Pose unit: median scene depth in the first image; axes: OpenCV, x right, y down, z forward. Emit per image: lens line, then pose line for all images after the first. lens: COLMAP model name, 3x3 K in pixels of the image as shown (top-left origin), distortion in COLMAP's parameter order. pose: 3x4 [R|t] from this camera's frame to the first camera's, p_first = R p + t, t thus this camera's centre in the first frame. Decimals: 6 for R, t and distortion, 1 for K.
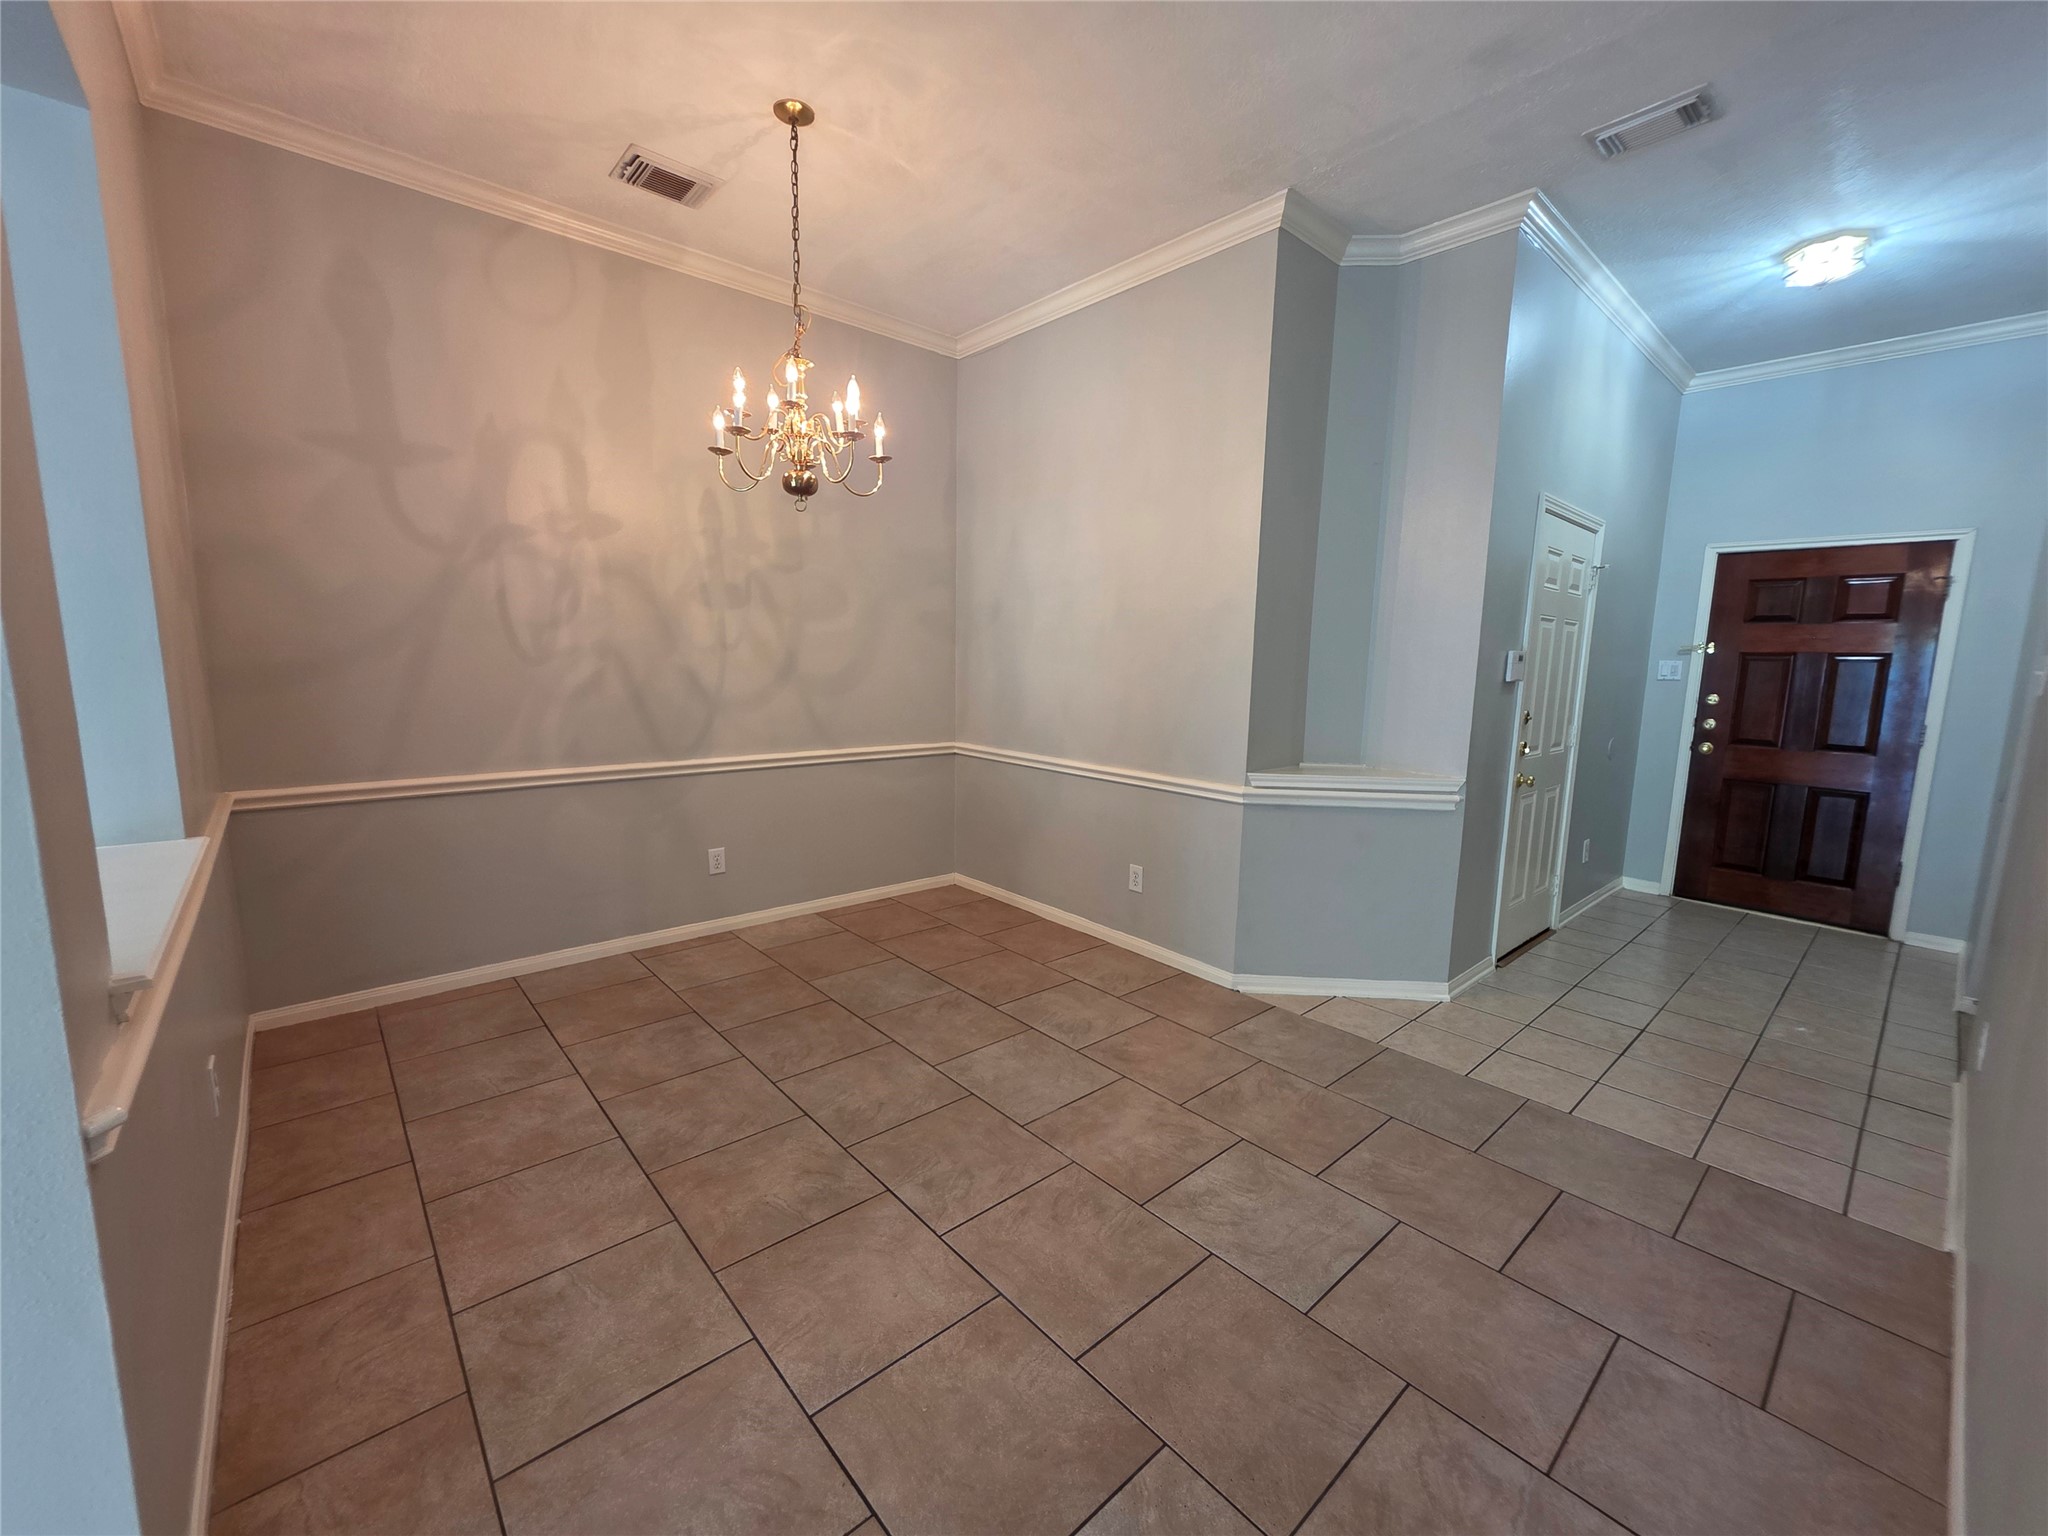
lens RADIAL K [[820.6, 0, 1013.7], [0, 820.6, 771.3], [0, 0, 1]] dist [0.000028, -0.000211]
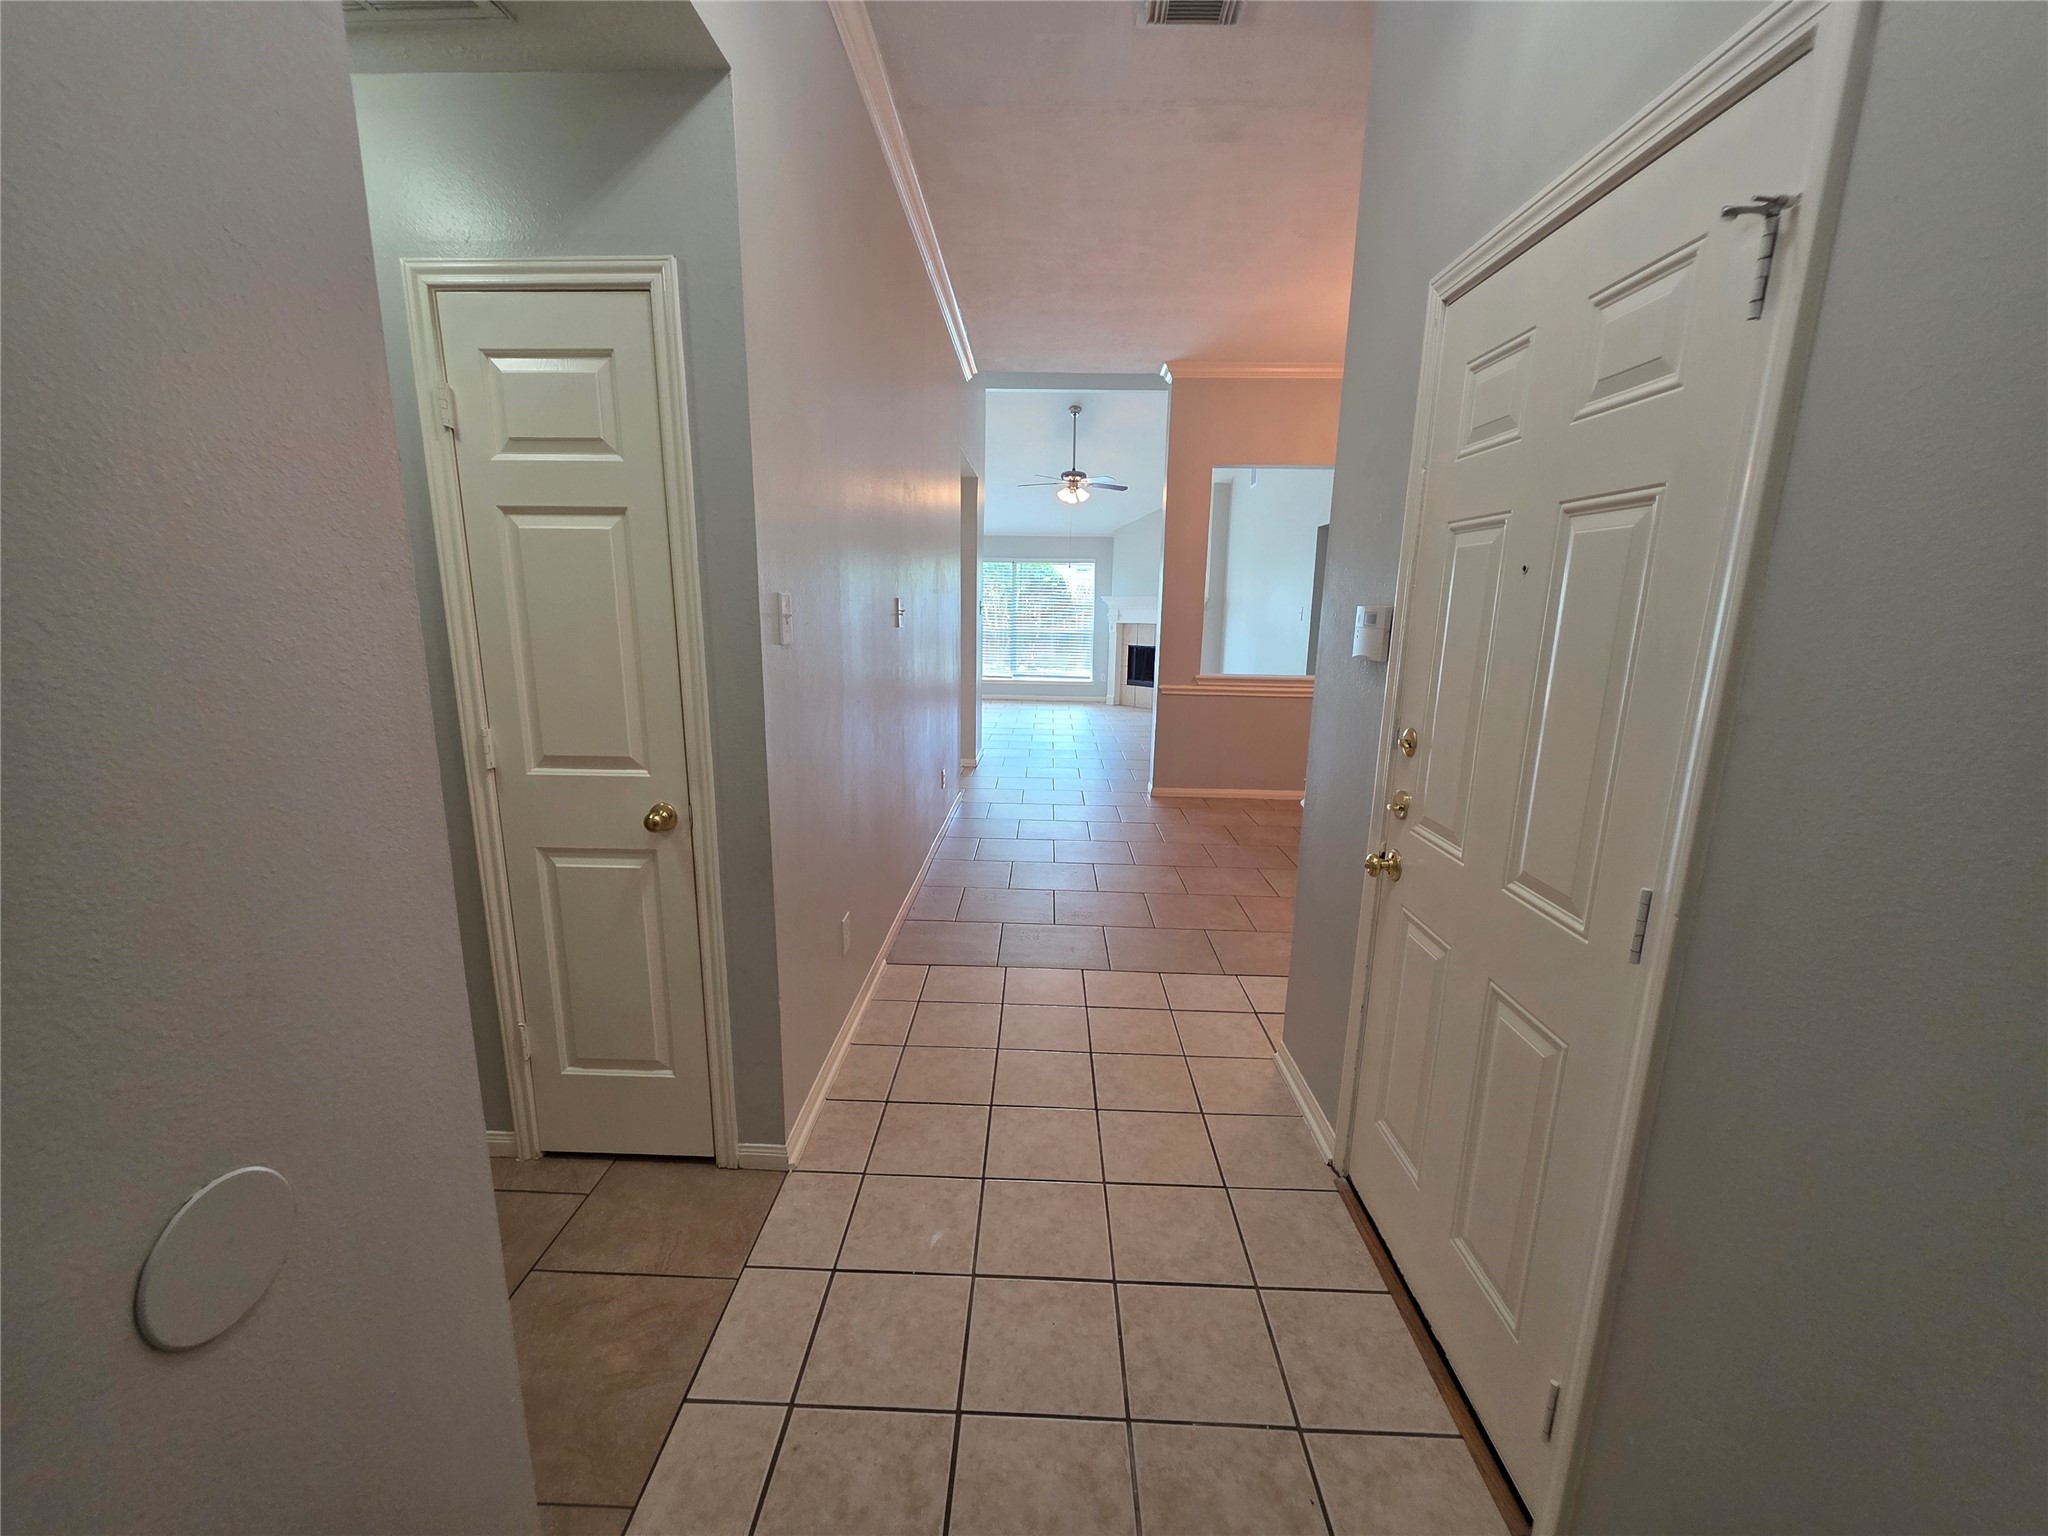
lens RADIAL K [[820.6, 0, 1019.4], [0, 820.6, 777.0], [0, 0, 1]] dist [0.000028, -0.000211]
pose [[-0.683278, 0.129893, -0.718512, 1.501580], [-0.119664, 0.950823, 0.285685, -0.210014], [0.720286, 0.281182, -0.634133, 1.530896]]
